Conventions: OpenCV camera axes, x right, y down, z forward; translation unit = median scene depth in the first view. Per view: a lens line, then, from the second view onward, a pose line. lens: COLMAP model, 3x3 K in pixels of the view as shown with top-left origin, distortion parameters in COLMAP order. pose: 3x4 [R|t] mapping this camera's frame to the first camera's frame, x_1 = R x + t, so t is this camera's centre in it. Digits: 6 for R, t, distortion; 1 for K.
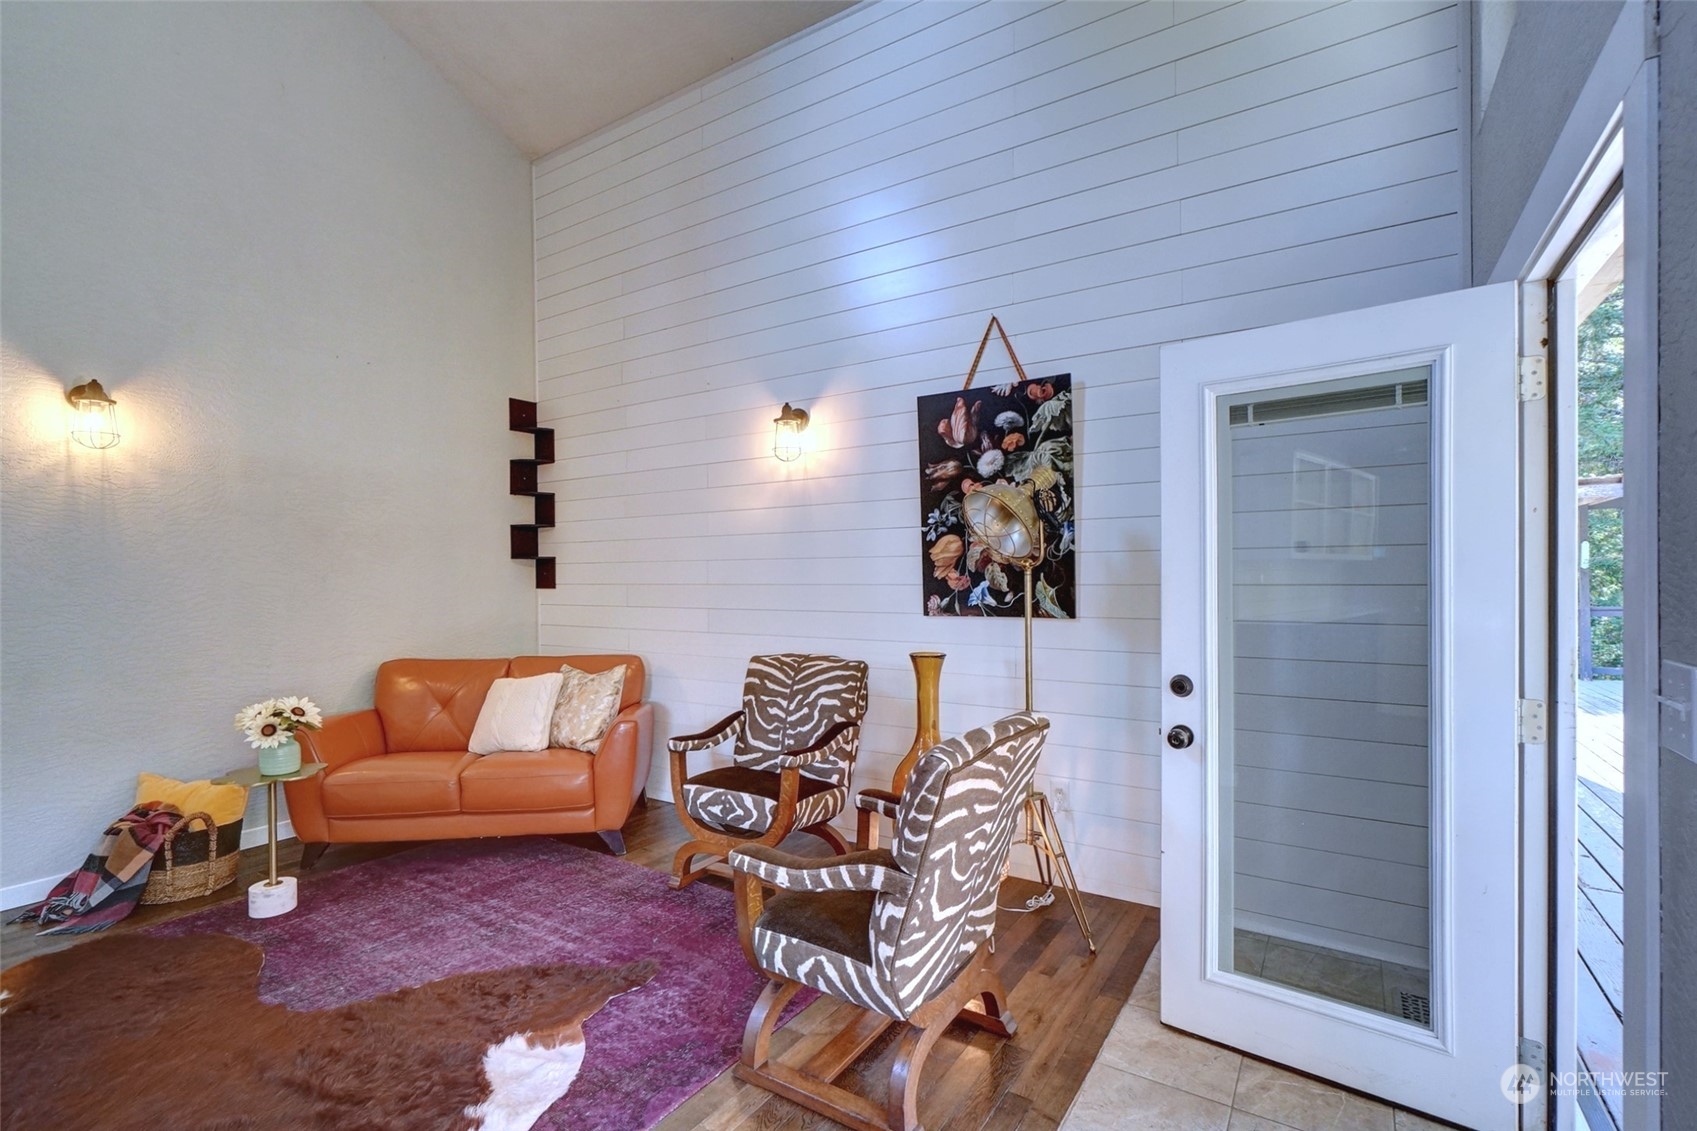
lens RADIAL K [[776.1, 0, 824.3], [0, 776.1, 580.1], [0, 0, 1]] dist [-0.005036, -0.000778]
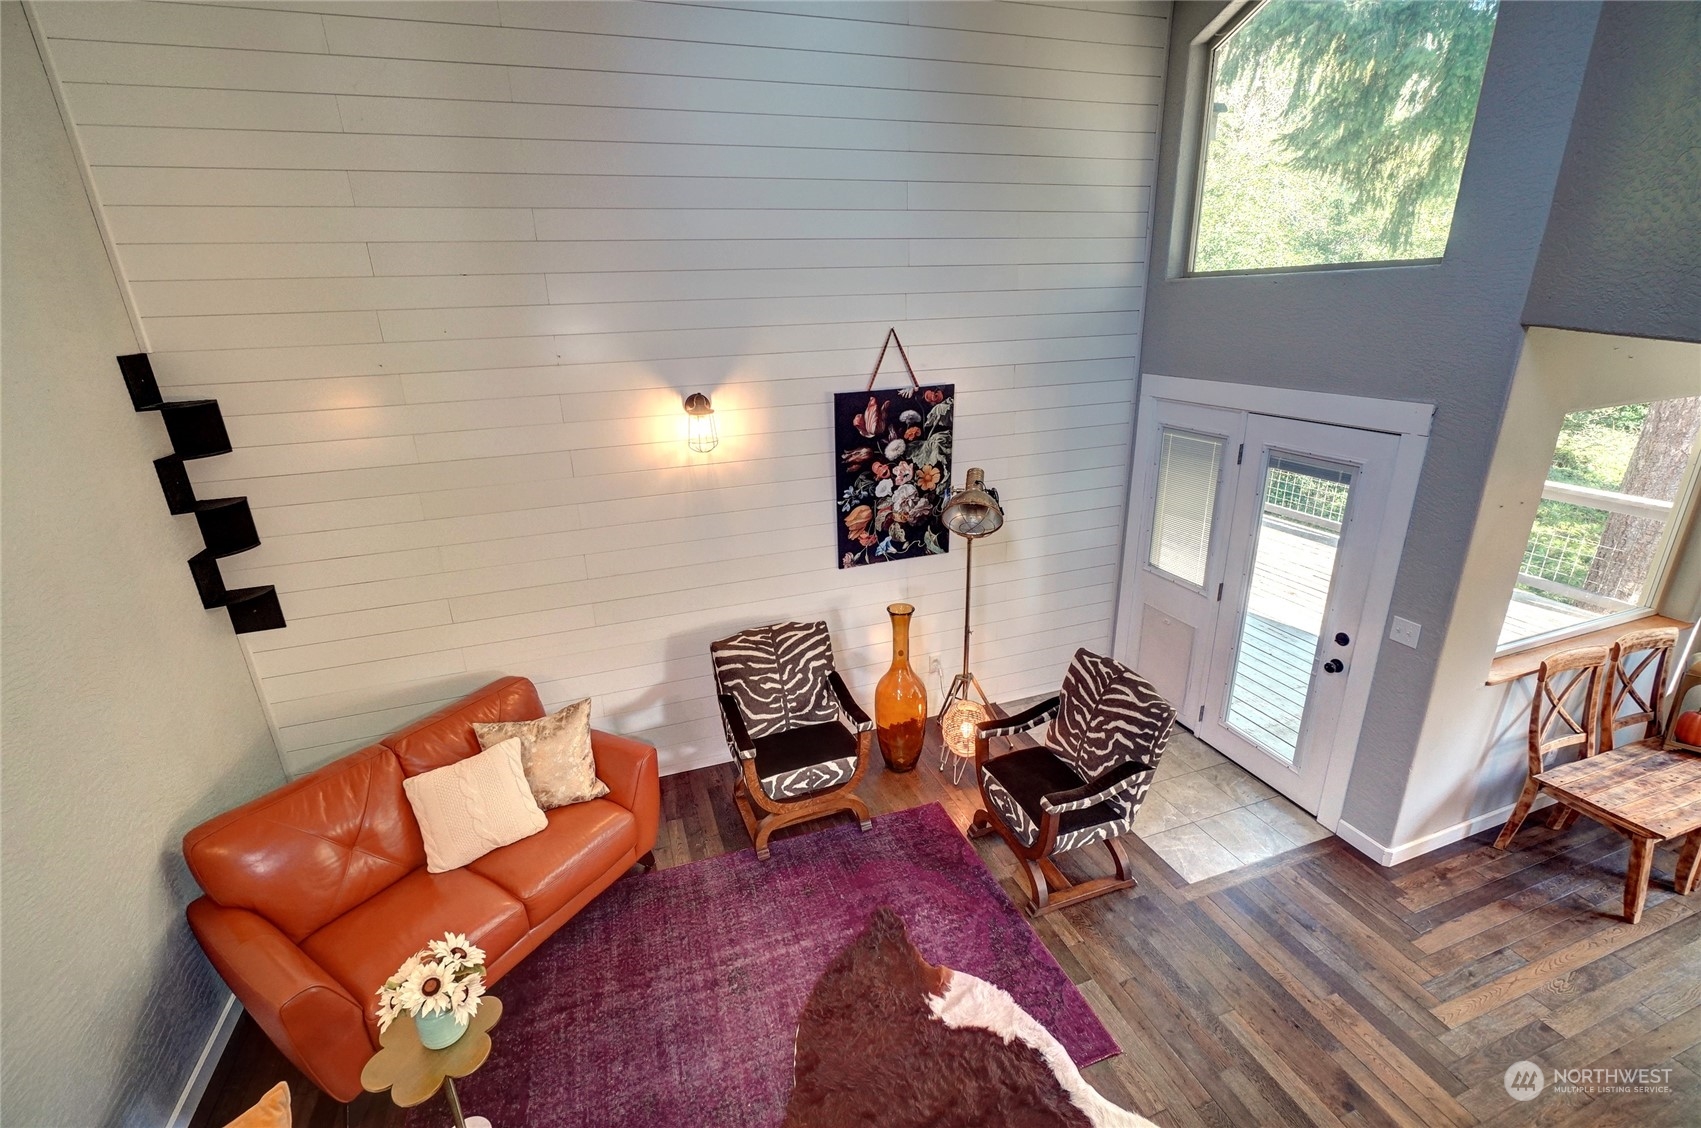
lens RADIAL K [[744.4, 0, 847.8], [0, 744.4, 570.8], [0, 0, 1]] dist [-0.002214, -0.000667]
pose [[0.601383, -0.286393, 0.745867, -0.797909], [0.038645, 0.942881, 0.330882, -0.365886], [-0.798026, -0.170162, 0.578100, 0.308223]]
